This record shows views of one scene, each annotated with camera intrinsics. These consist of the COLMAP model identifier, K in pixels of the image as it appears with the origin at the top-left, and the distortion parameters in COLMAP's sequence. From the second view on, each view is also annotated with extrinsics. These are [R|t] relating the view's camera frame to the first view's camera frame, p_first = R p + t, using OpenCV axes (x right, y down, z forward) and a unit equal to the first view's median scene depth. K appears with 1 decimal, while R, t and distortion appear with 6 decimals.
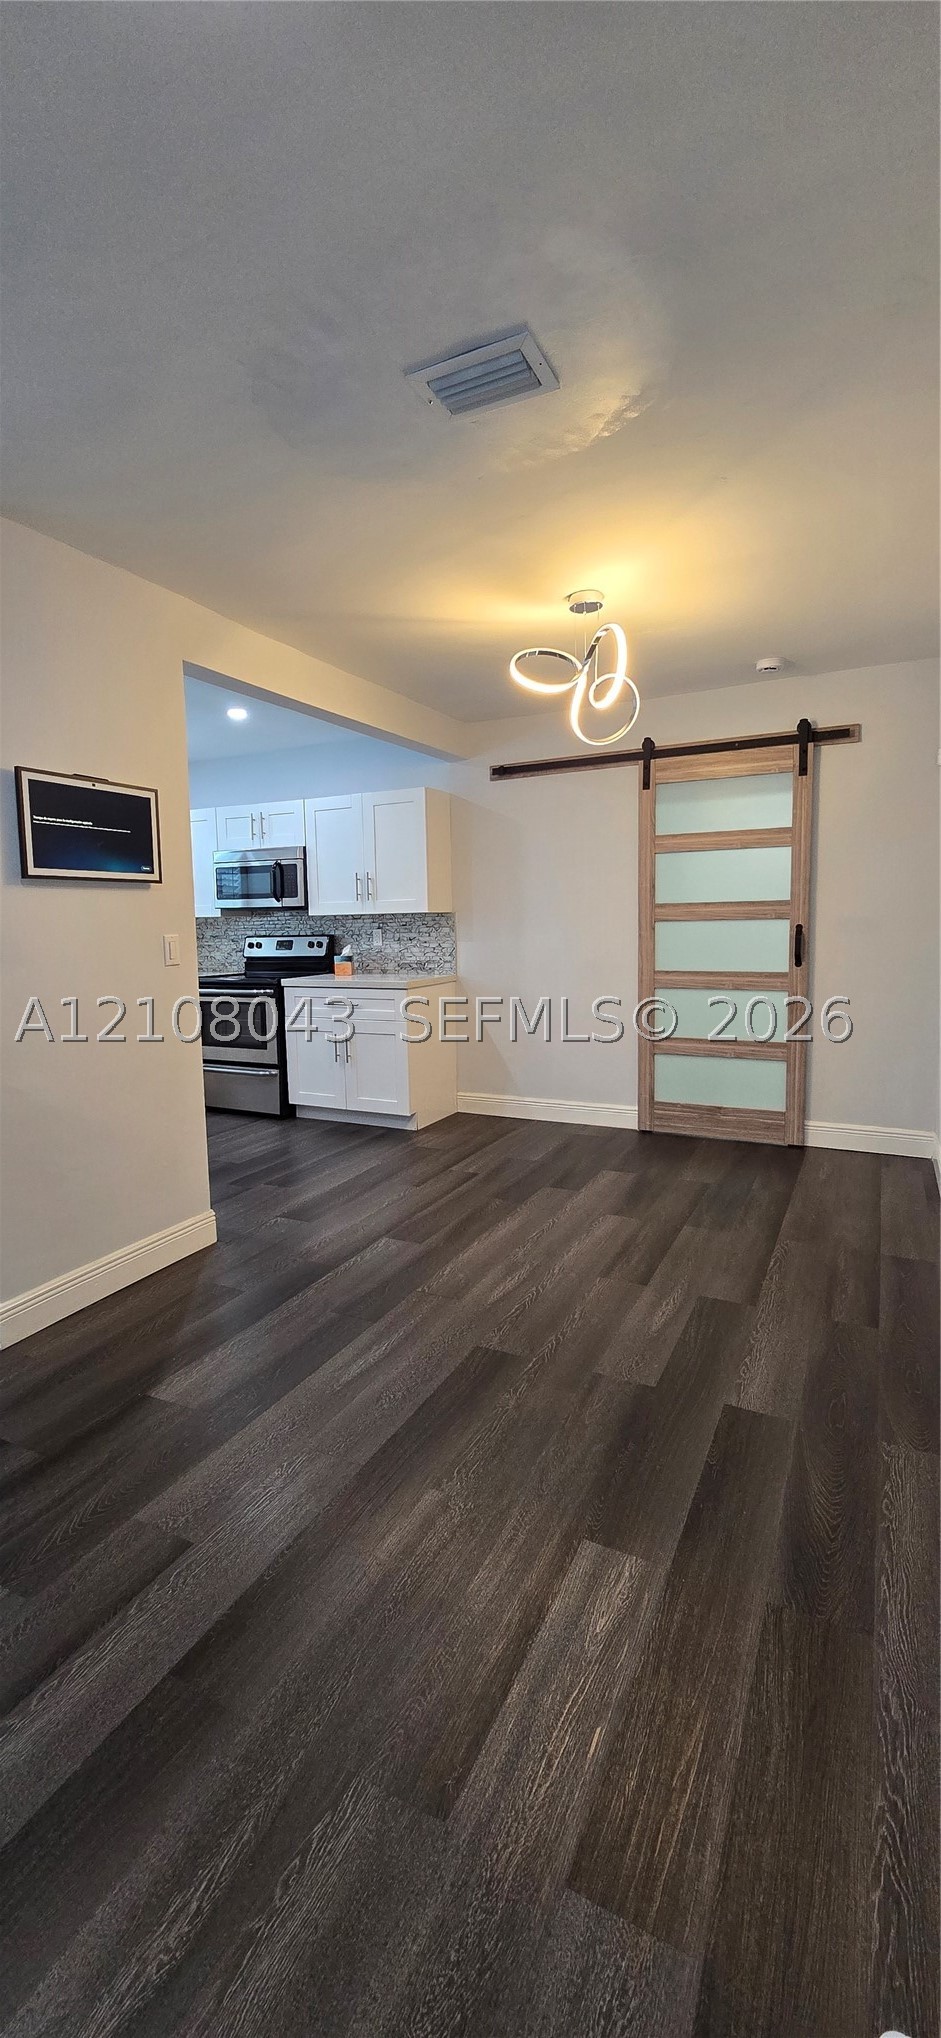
lens RADIAL K [[827.2, 0, 459.3], [0, 827.2, 1009.6], [0, 0, 1]] dist [0.000145, -0.001236]
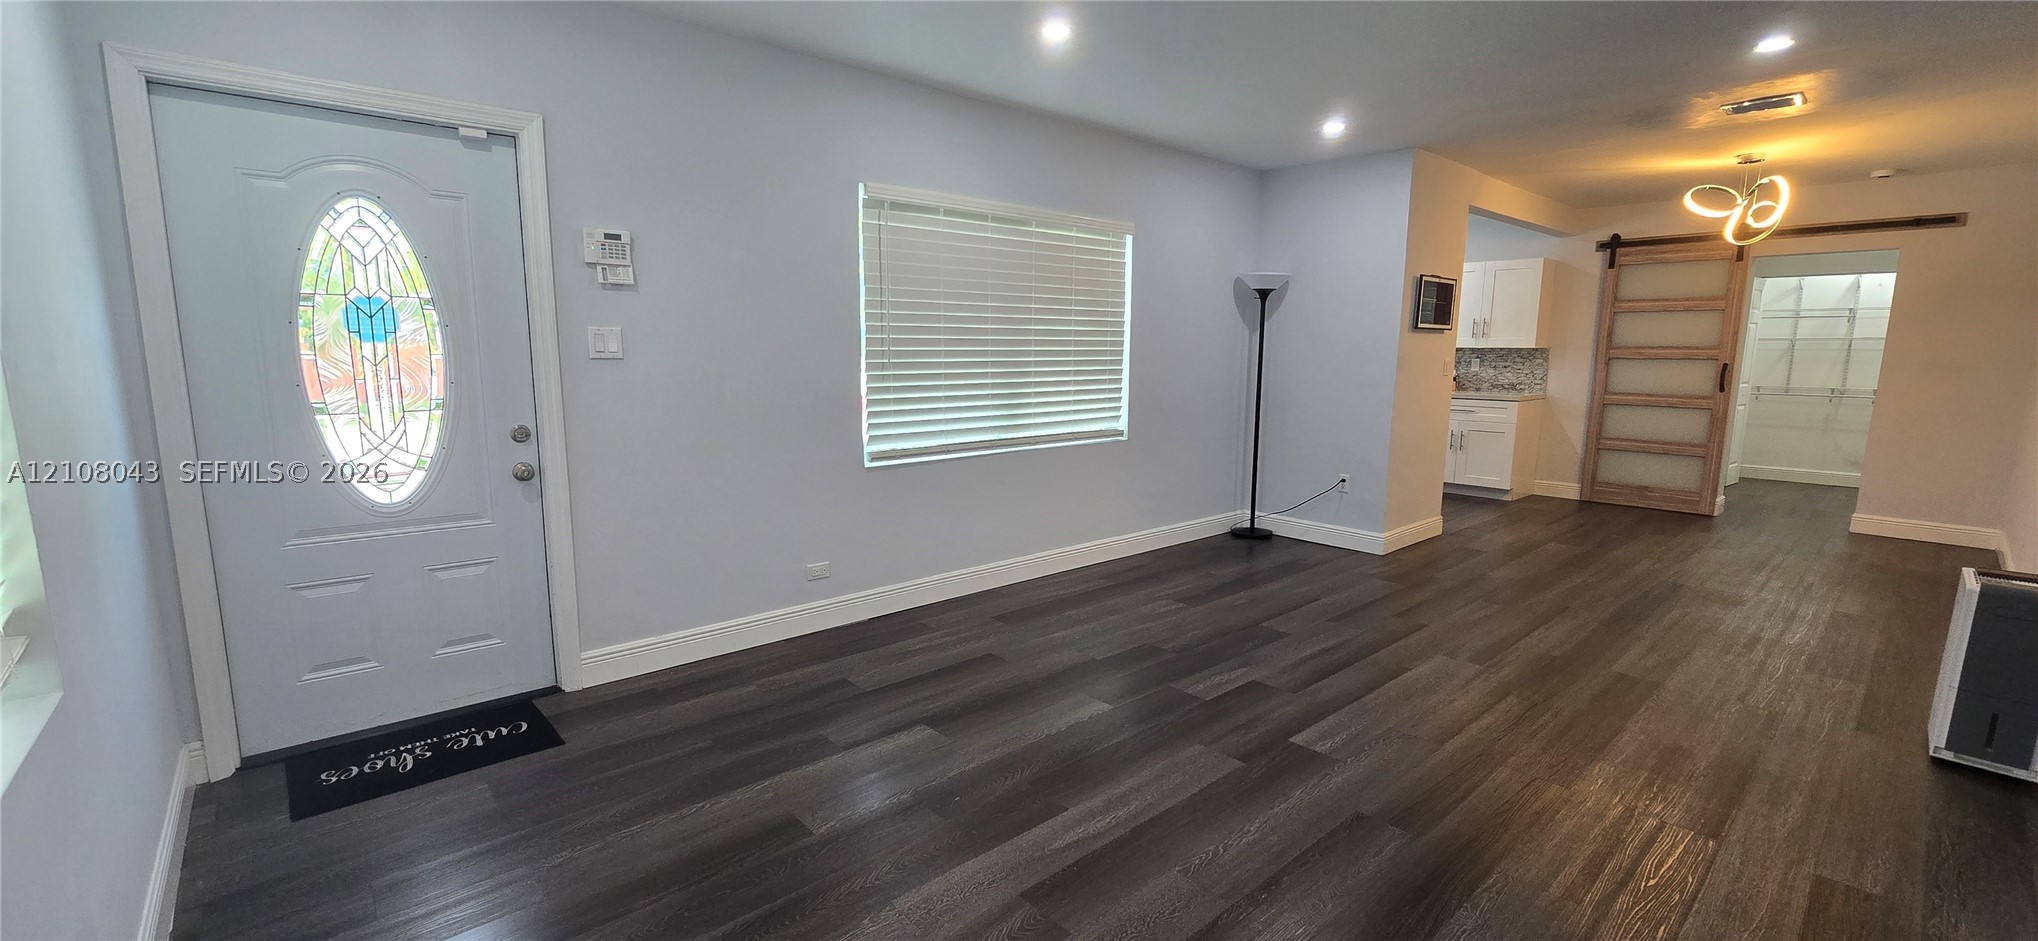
lens RADIAL K [[827.2, 0, 1008.3], [0, 827.2, 478.0], [0, 0, 1]] dist [0.000145, -0.001236]
pose [[0.930990, 0.082913, -0.355505, -0.514245], [-0.064909, 0.995945, 0.062297, 0.106569], [0.359229, -0.034923, 0.932596, -0.929998]]
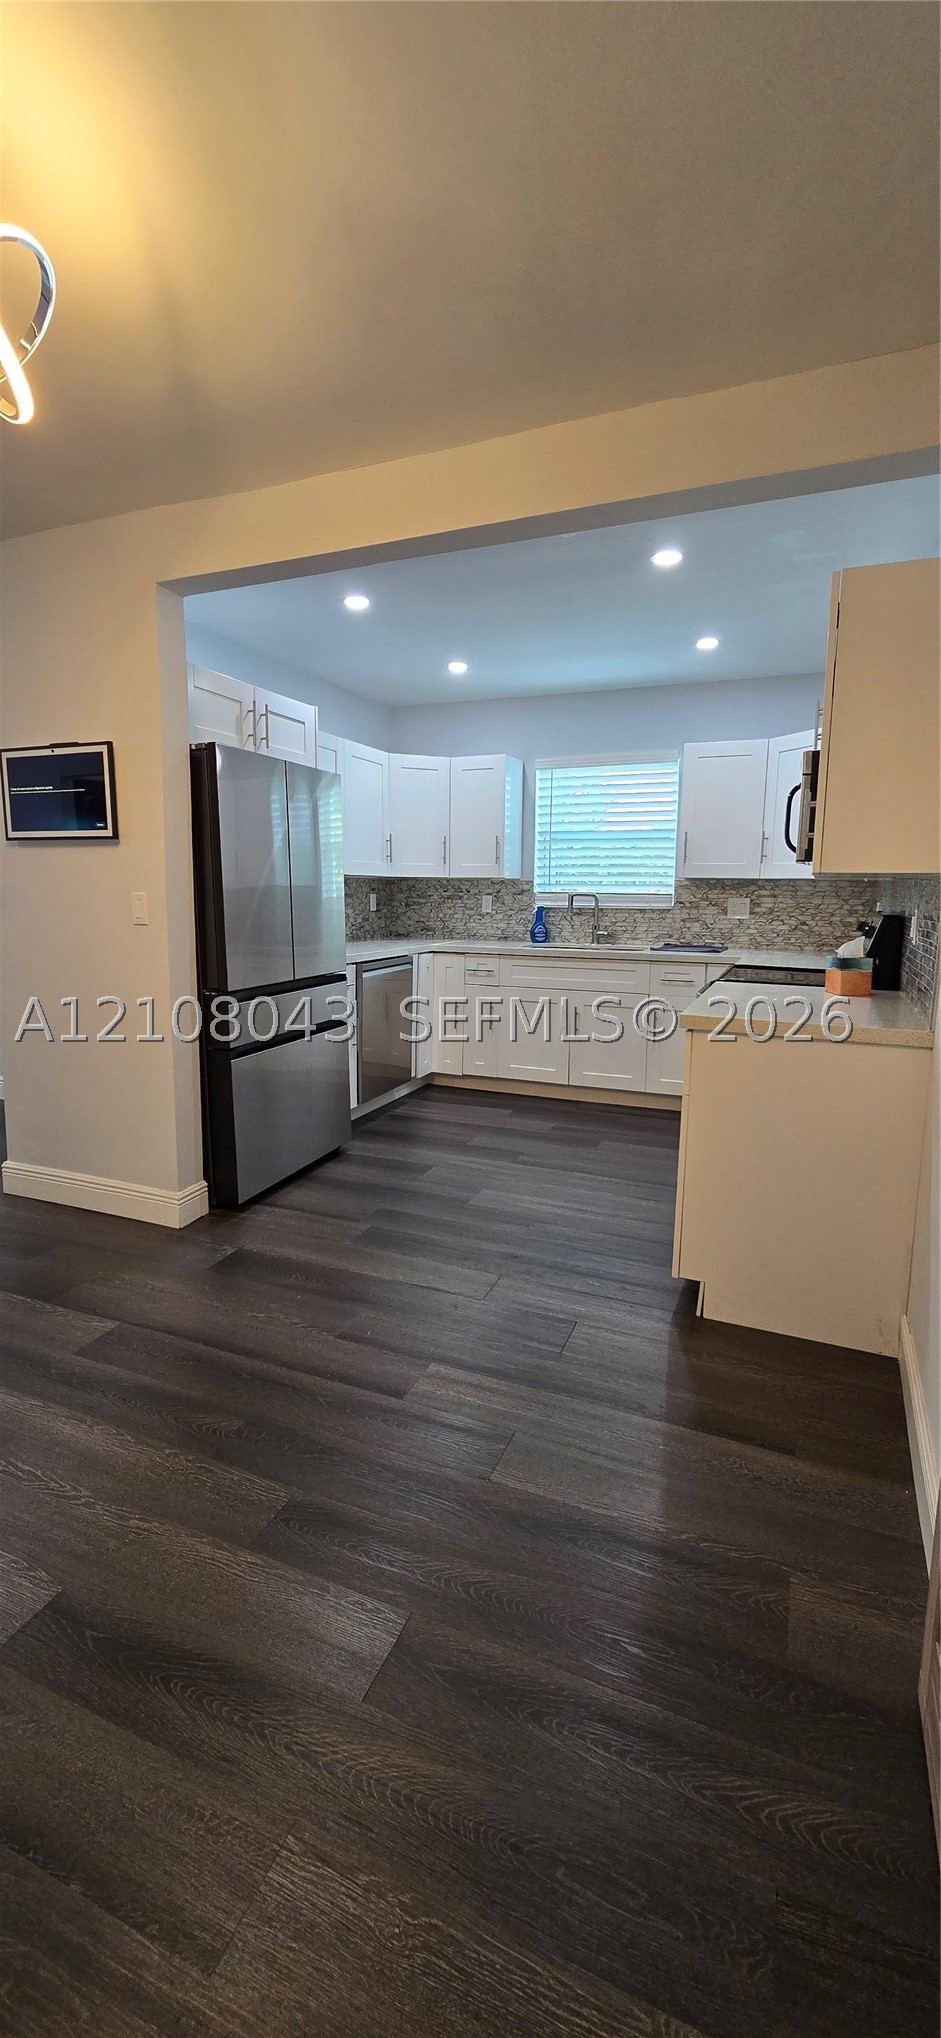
lens RADIAL K [[827.2, 0, 469.5], [0, 827.2, 1013.3], [0, 0, 1]] dist [0.000145, -0.001236]
pose [[0.074045, 0.172628, -0.982200, 0.573544], [-0.119953, 0.979295, 0.163074, -0.139412], [0.990015, 0.105743, 0.093219, 1.165119]]
